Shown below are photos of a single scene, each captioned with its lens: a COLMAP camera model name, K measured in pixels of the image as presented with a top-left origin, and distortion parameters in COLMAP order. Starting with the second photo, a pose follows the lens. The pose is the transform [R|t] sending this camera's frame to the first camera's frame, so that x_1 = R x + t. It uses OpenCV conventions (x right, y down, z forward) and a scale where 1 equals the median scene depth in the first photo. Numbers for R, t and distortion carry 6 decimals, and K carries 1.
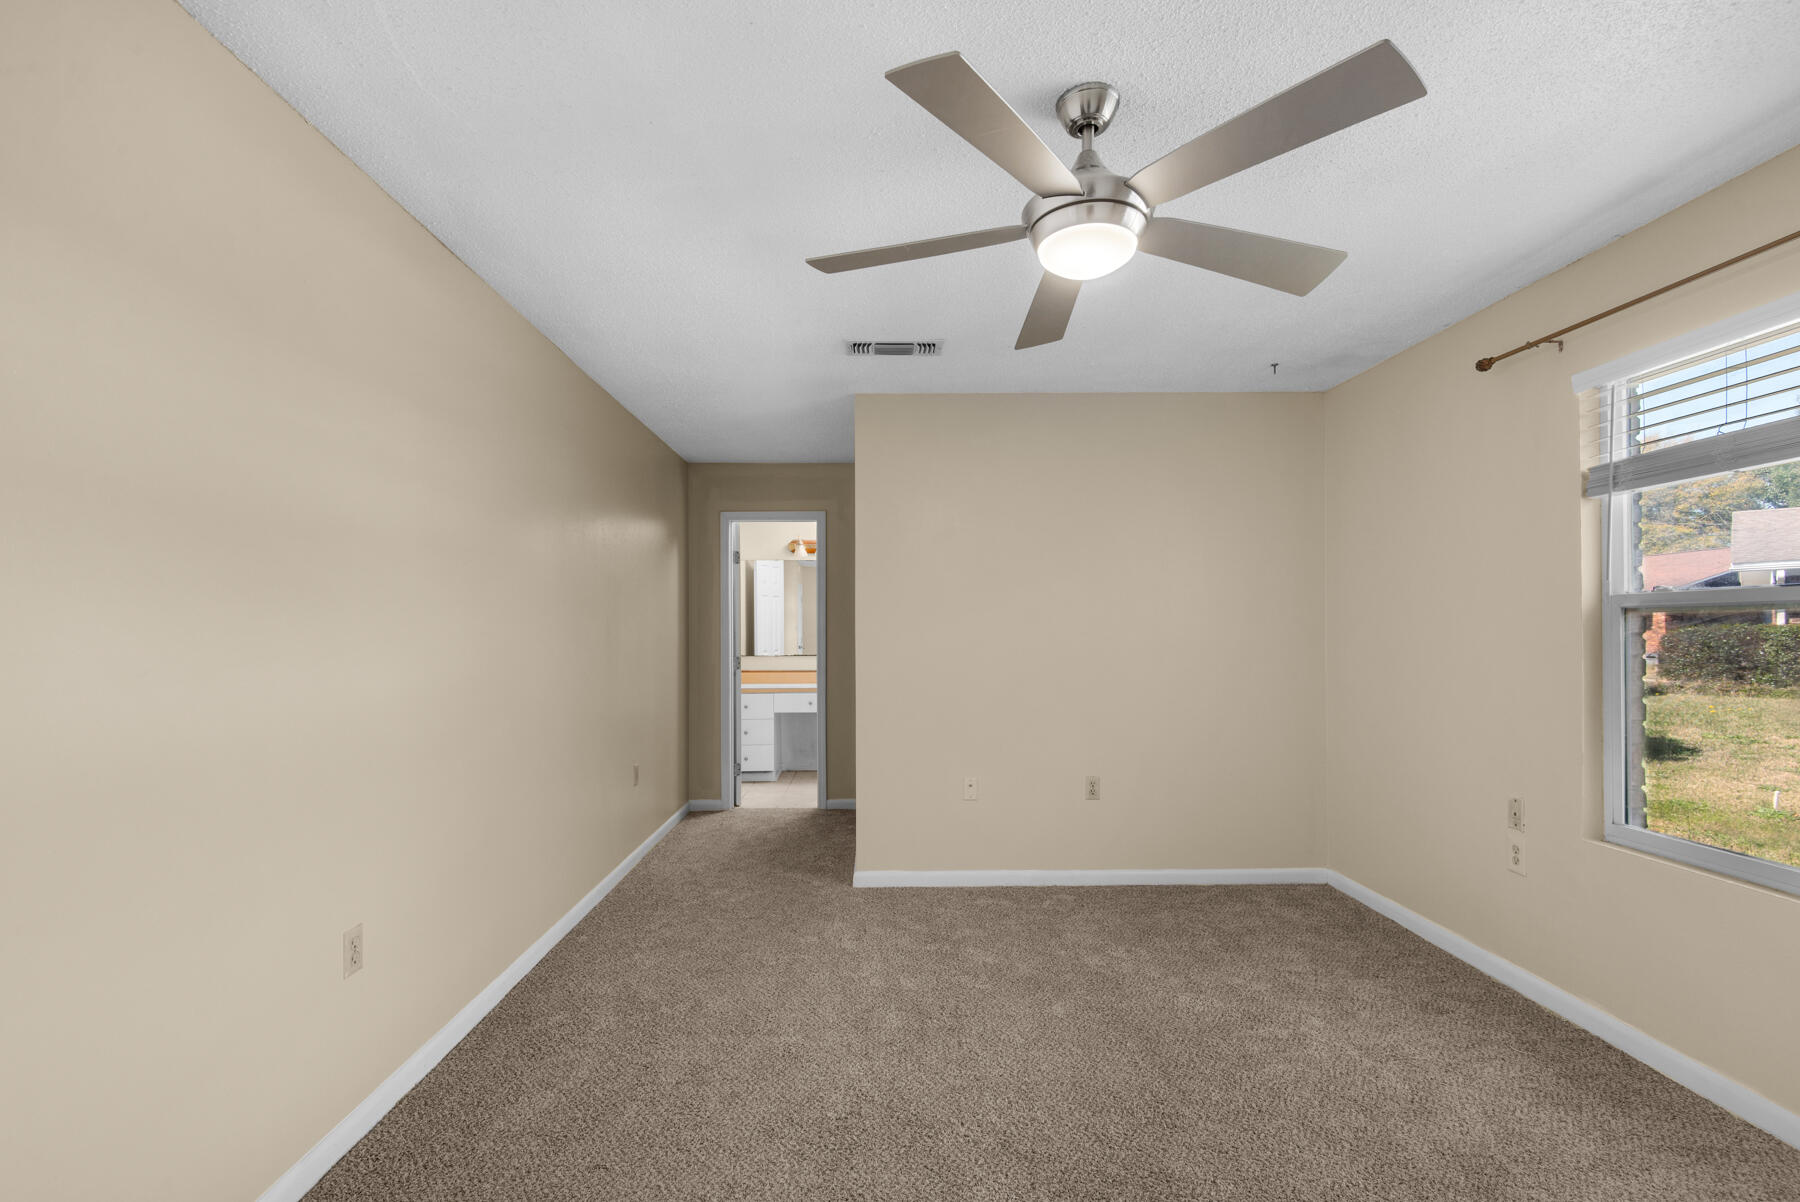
lens RADIAL K [[816.9, 0, 886.0], [0, 816.9, 617.0], [0, 0, 1]] dist [0.033204, -0.020534]
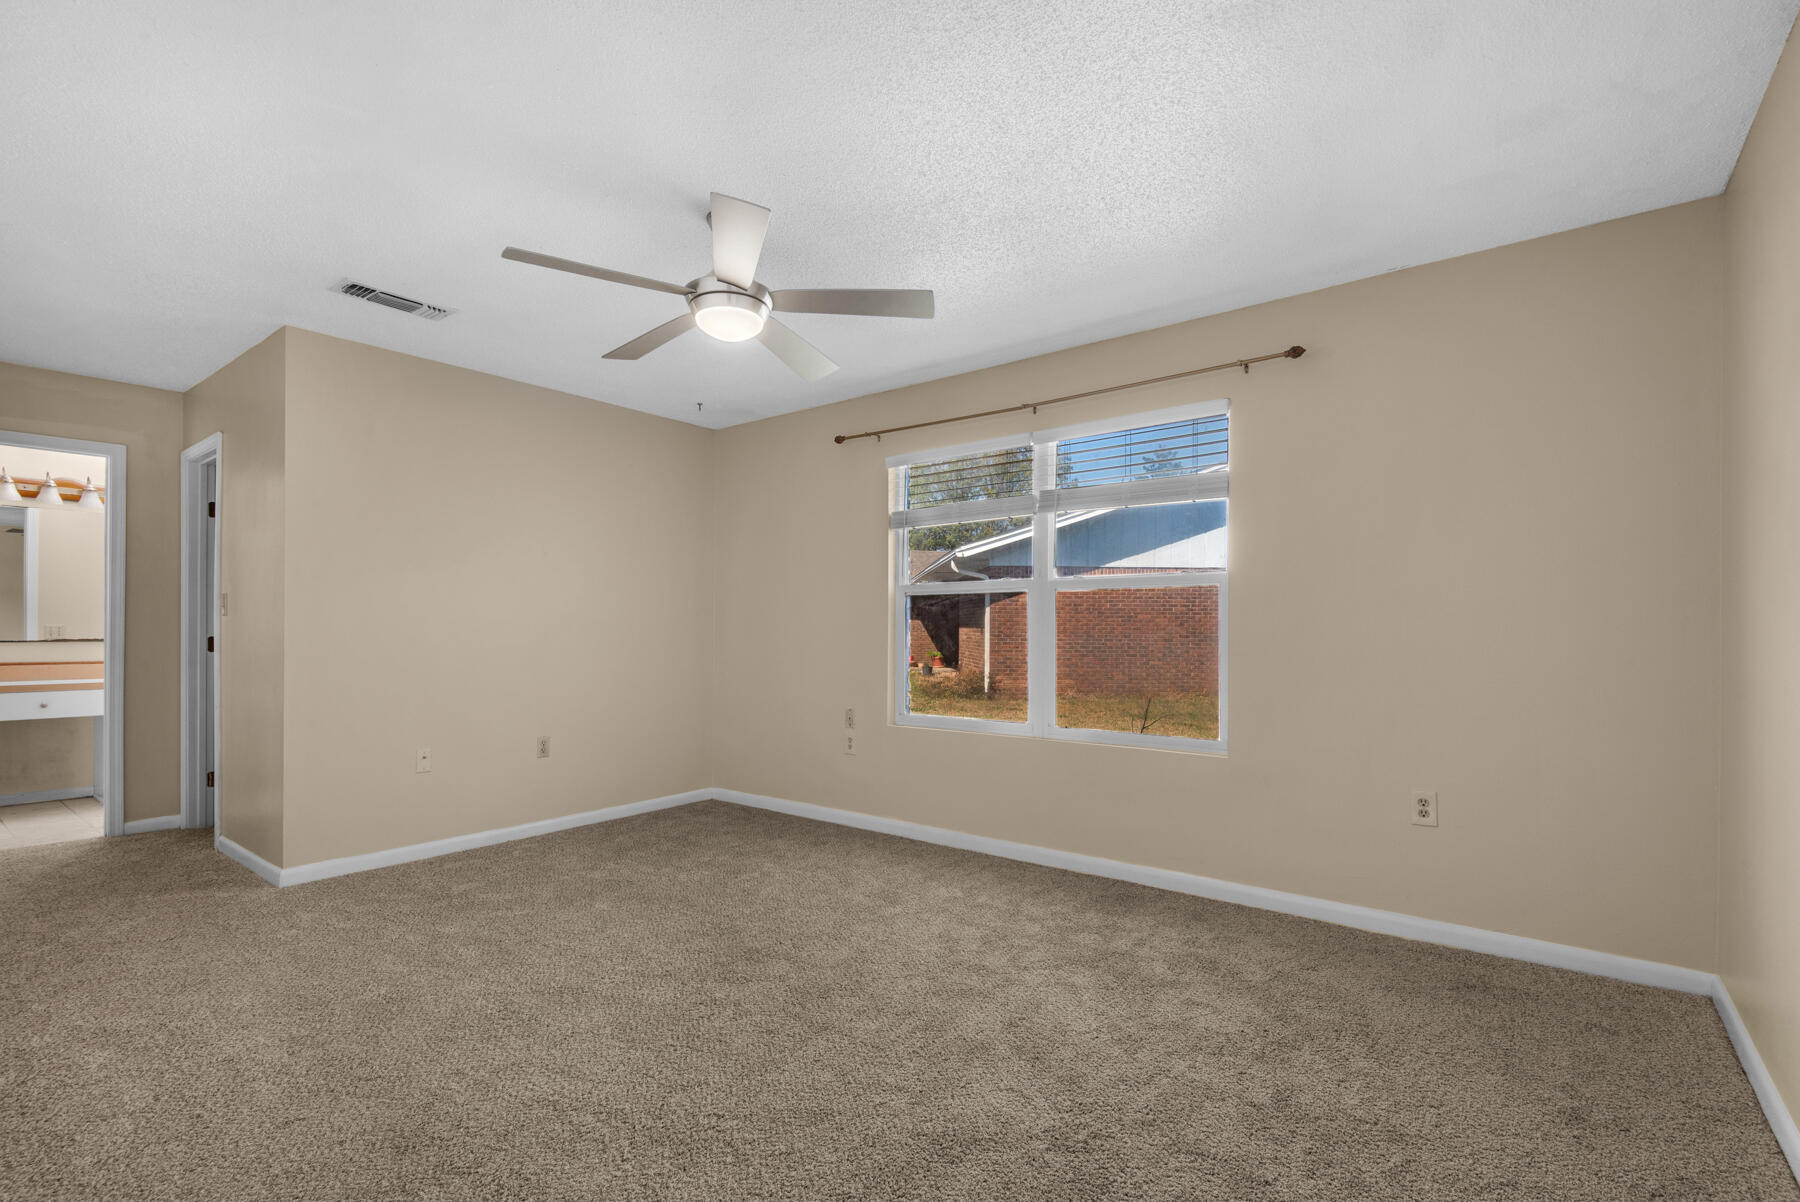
lens RADIAL K [[816.9, 0, 886.0], [0, 816.9, 617.0], [0, 0, 1]] dist [0.033204, -0.020534]
pose [[0.643129, 0.018454, 0.765536, -0.376012], [-0.017724, 0.999800, -0.009211, 0.045109], [-0.765553, -0.007645, 0.643328, -0.079408]]
